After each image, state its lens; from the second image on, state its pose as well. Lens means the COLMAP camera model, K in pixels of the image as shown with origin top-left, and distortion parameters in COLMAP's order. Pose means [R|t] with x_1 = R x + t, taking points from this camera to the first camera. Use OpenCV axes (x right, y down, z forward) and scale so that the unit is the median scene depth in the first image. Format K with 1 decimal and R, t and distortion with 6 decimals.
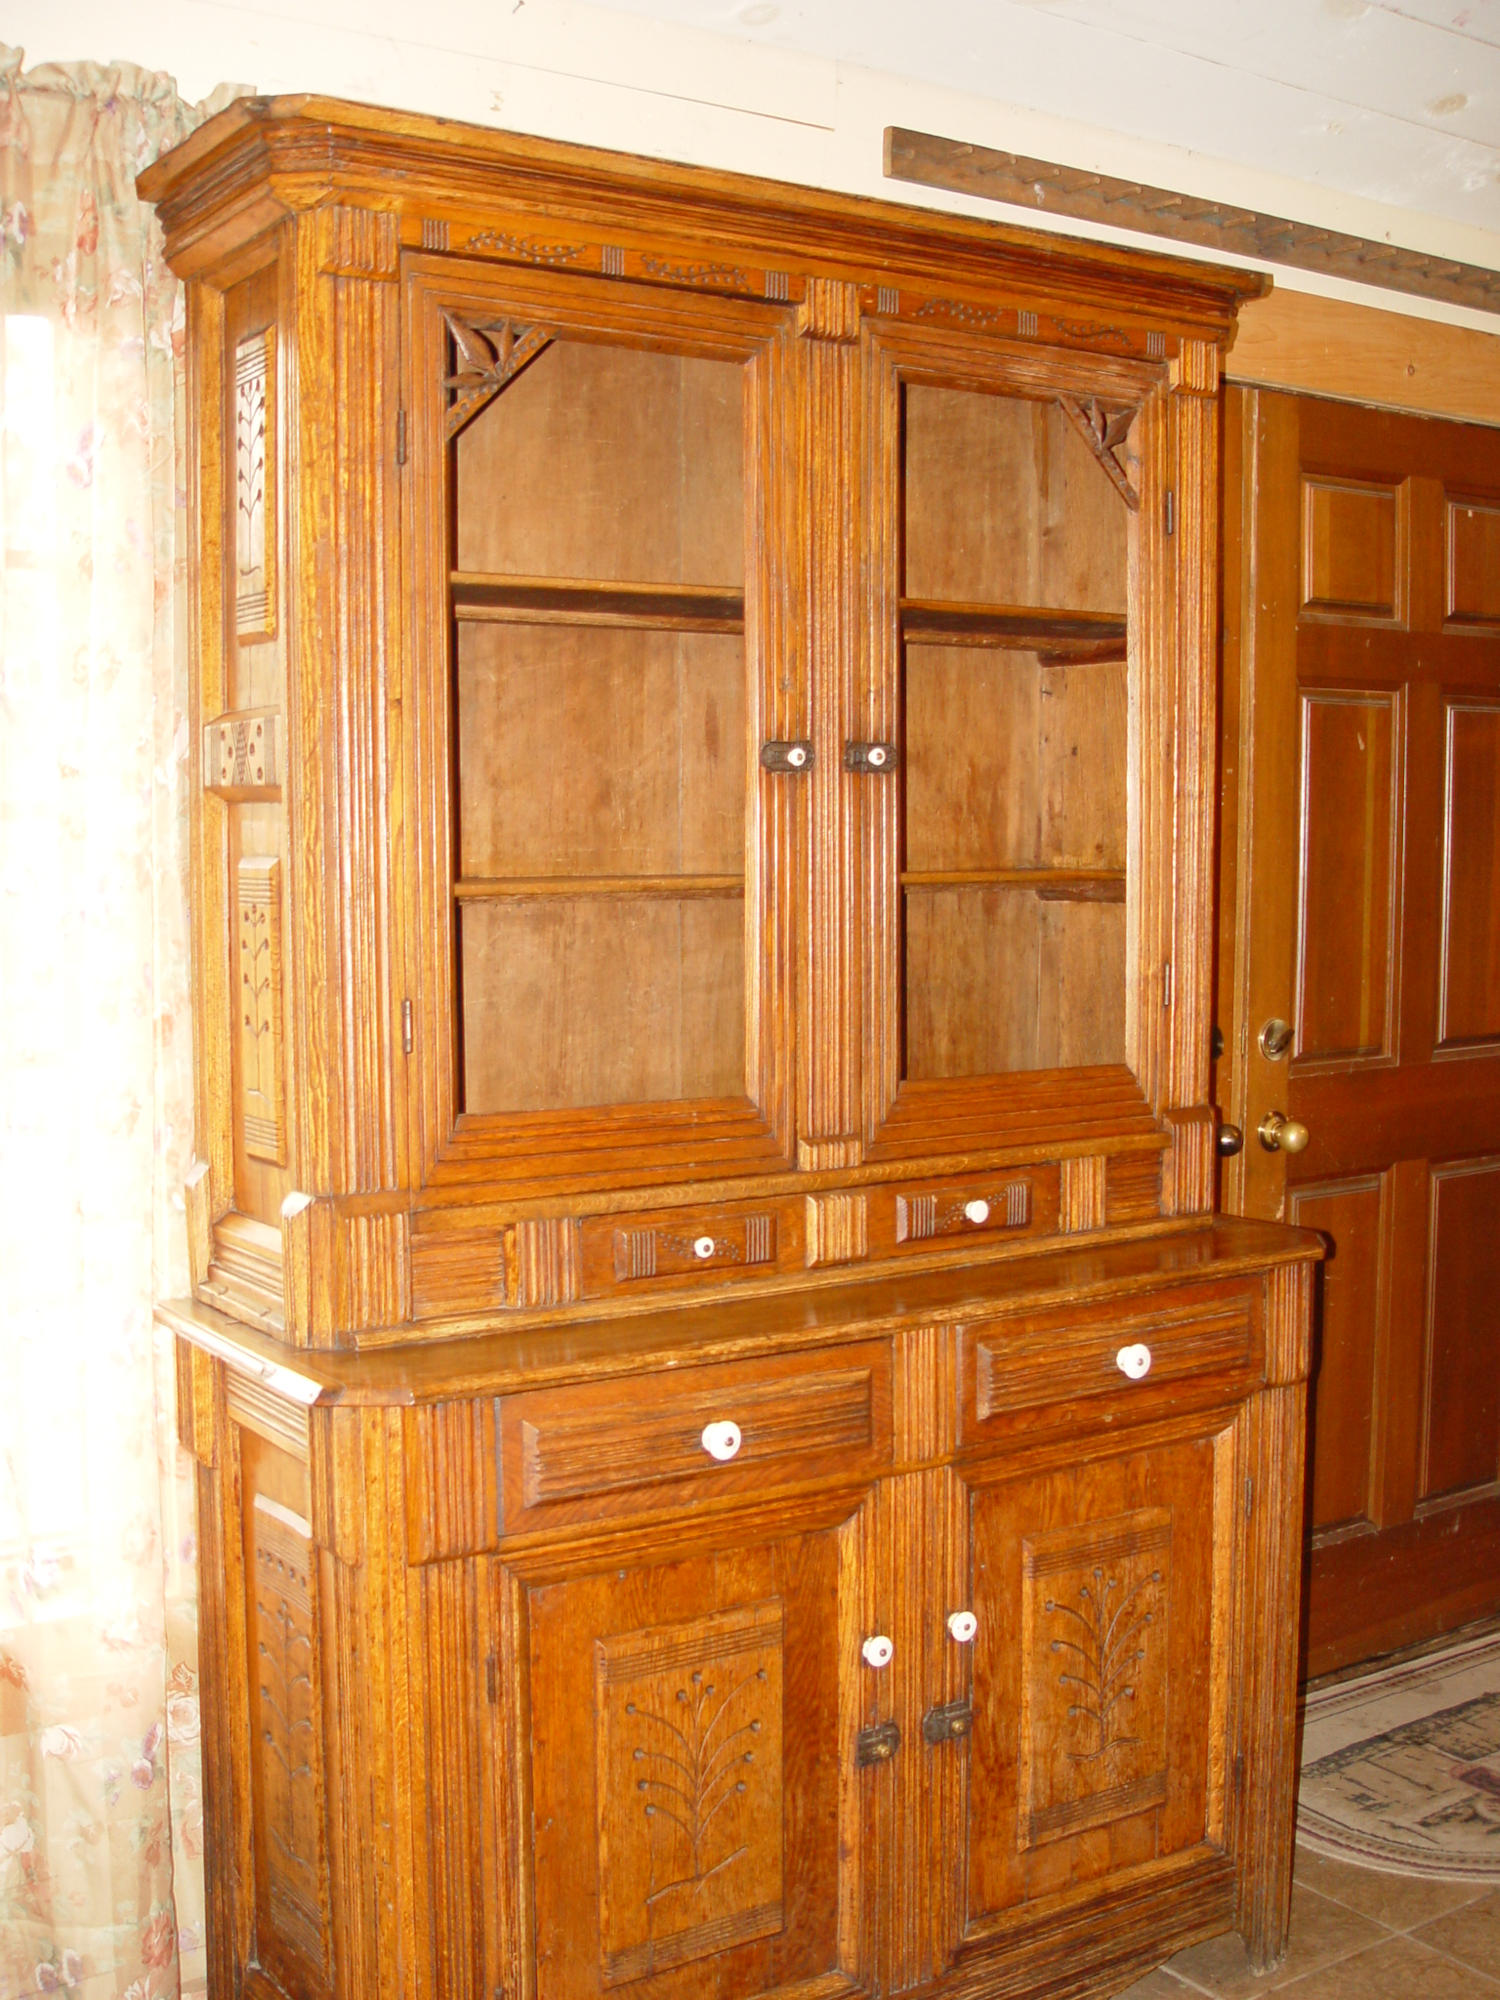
lens RADIAL K [[2279.8, 0, 698.1], [0, 2279.8, 1018.1], [0, 0, 1]] dist [-0.220519, 0.291092]
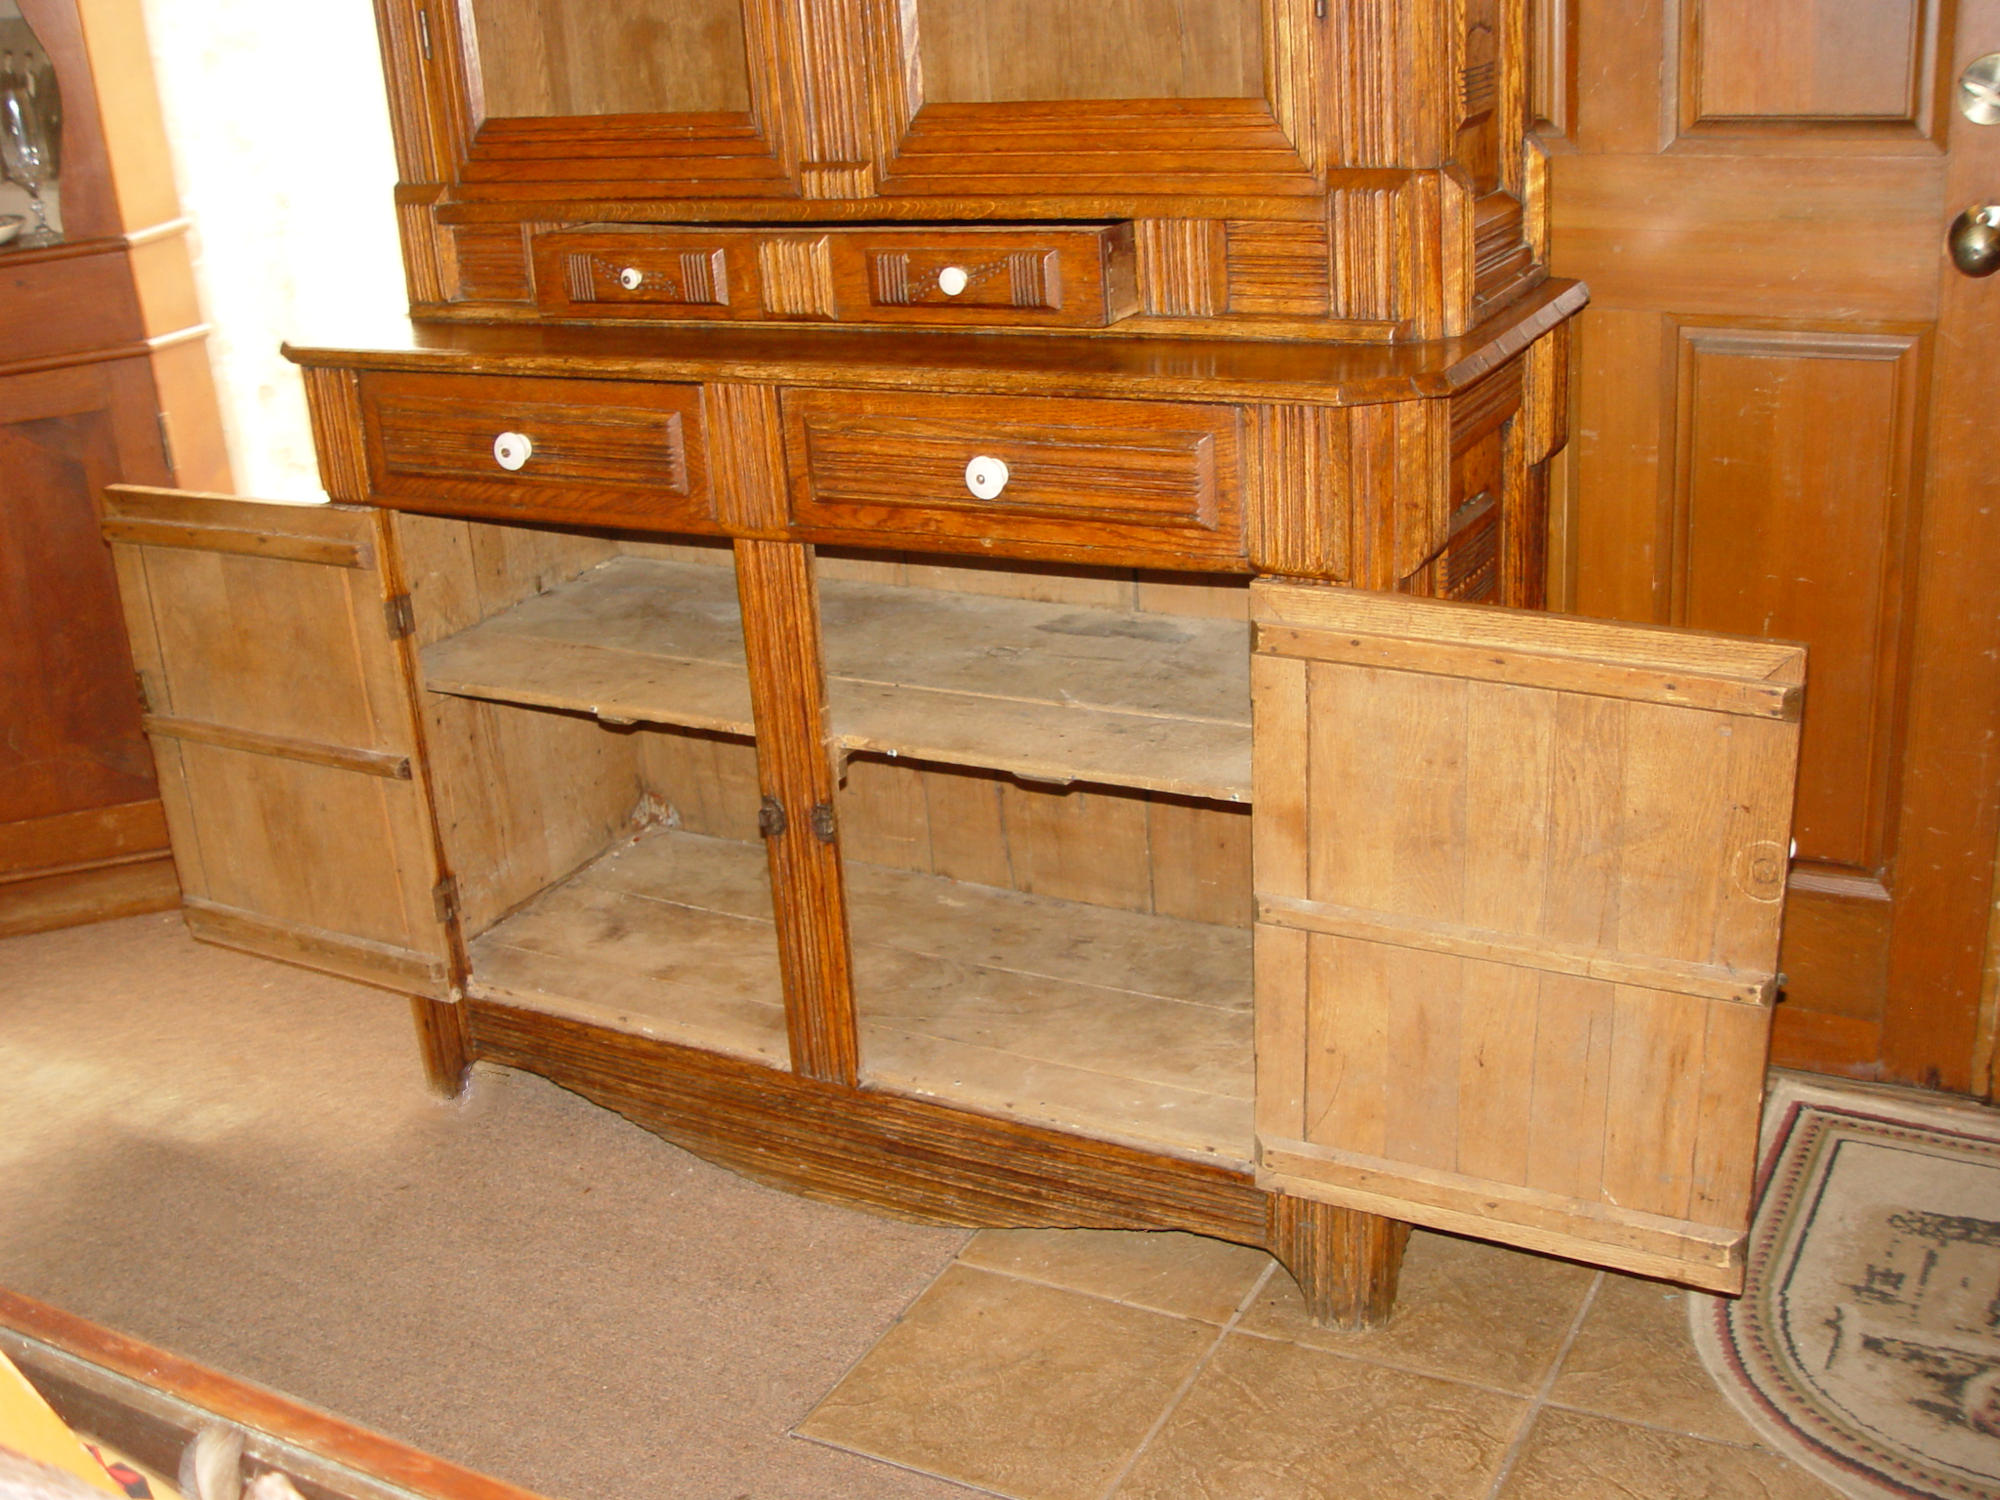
lens RADIAL K [[2264.1, 0, 904.0], [0, 2264.1, 762.3], [0, 0, 1]] dist [-0.217805, 0.261575]
pose [[0.447205, 0.297712, -0.843431, 0.909363], [0.003413, 0.942405, 0.334457, -0.019377], [0.894425, -0.152449, 0.420432, 0.645808]]
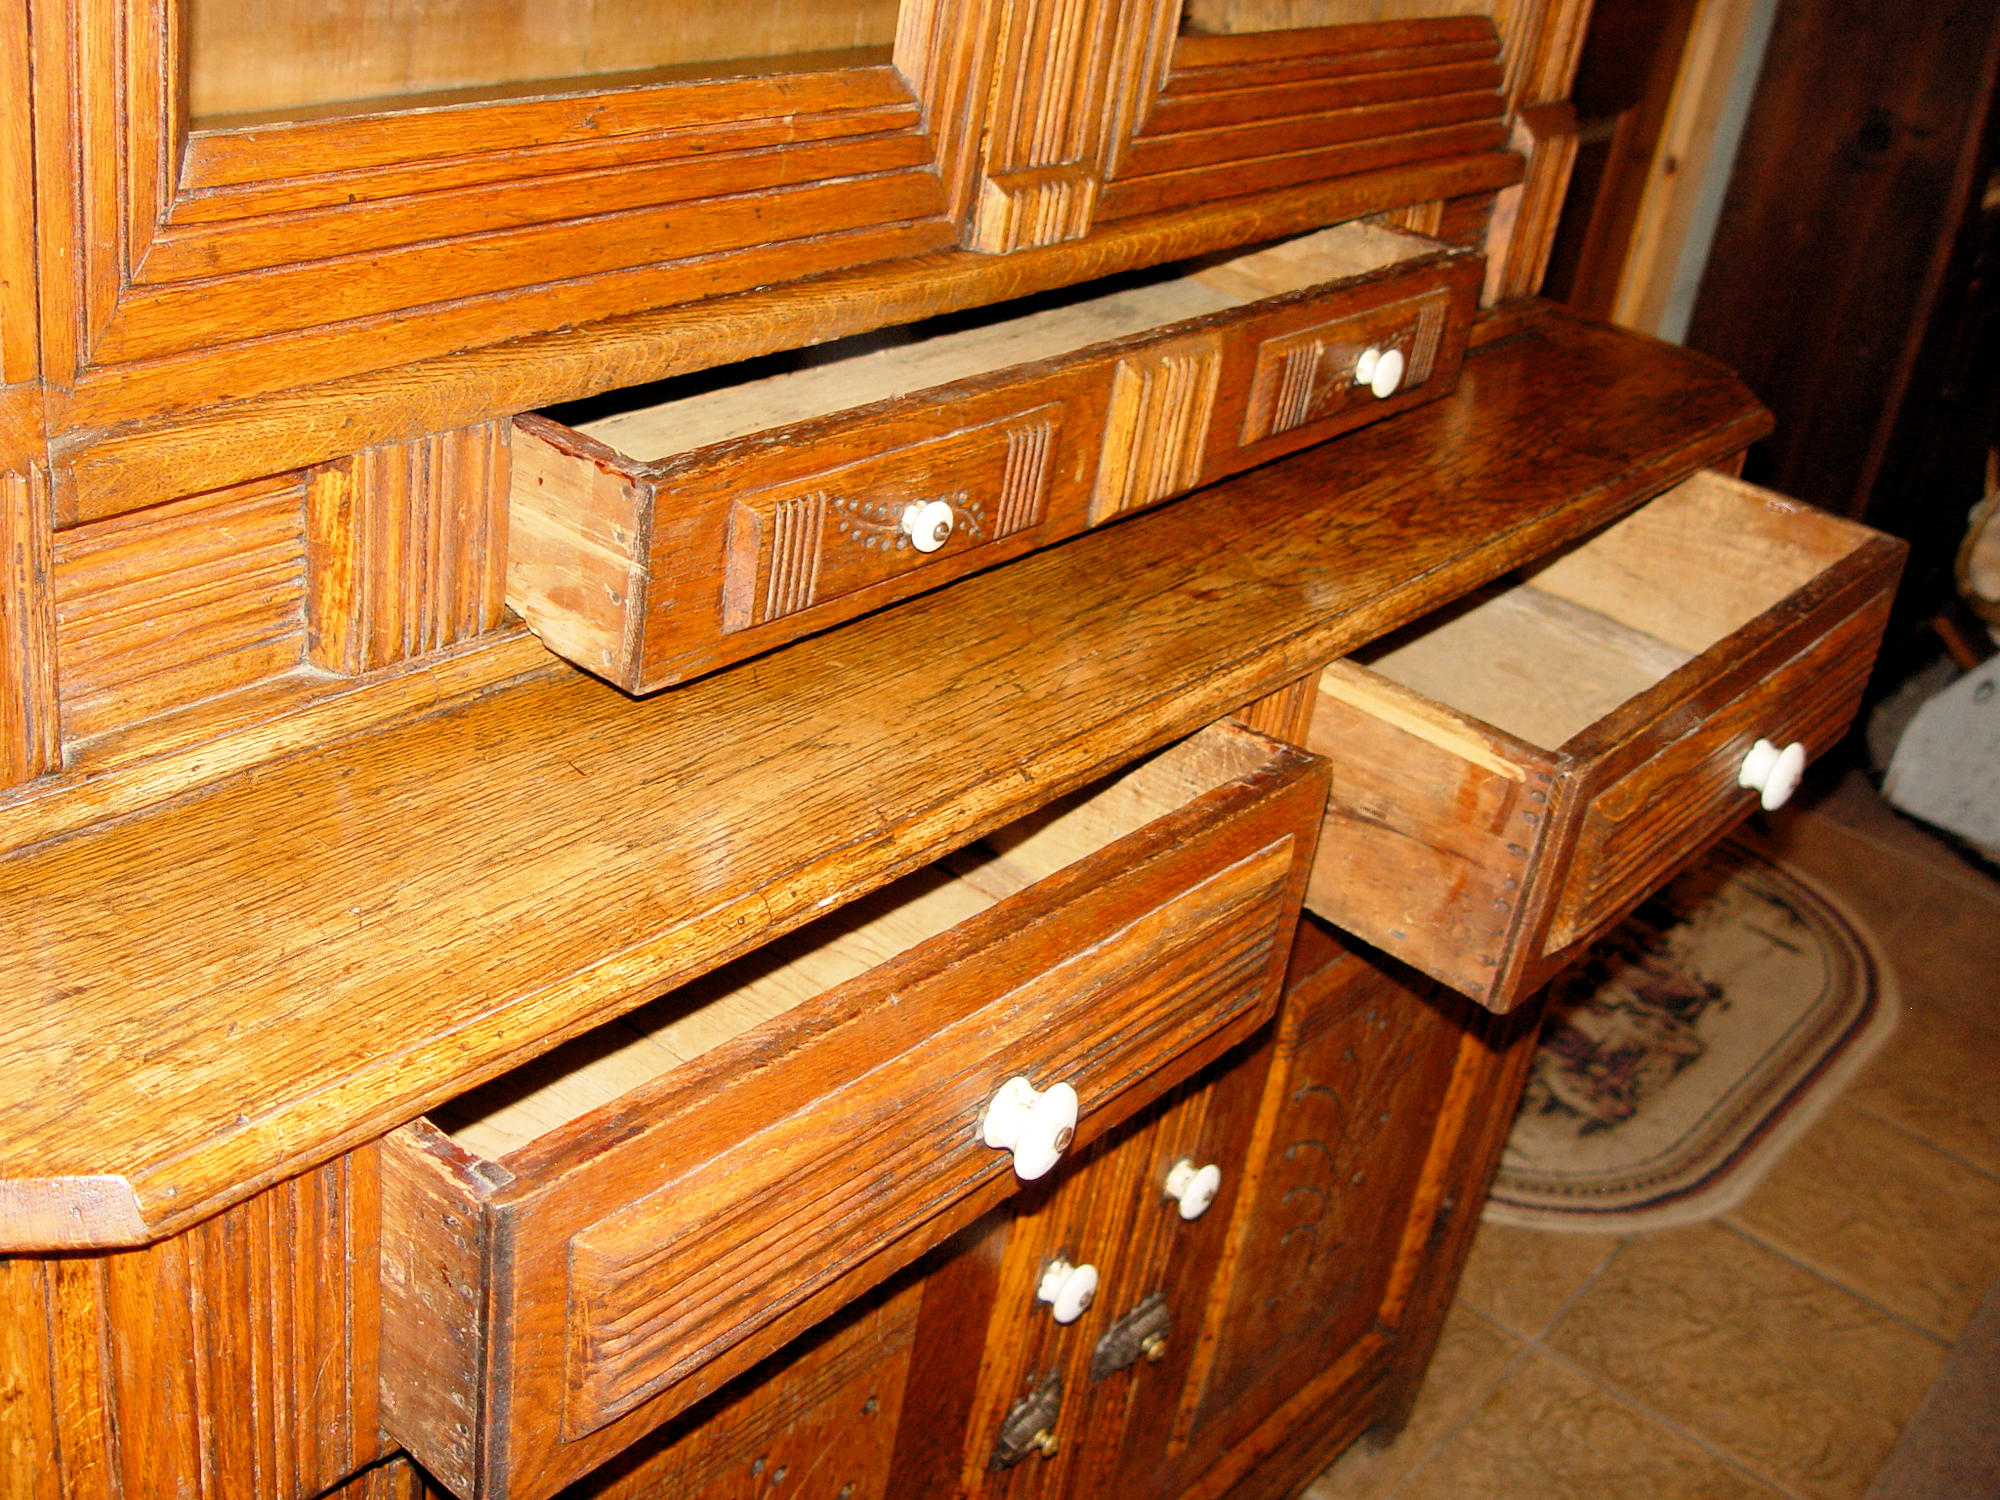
lens RADIAL K [[2264.1, 0, 904.0], [0, 2264.1, 762.3], [0, 0, 1]] dist [-0.217805, 0.261575]
pose [[0.950212, -0.015831, 0.311202, -0.100869], [-0.118028, 0.906008, 0.406471, -0.013927], [-0.288386, -0.422964, 0.859031, 0.629086]]
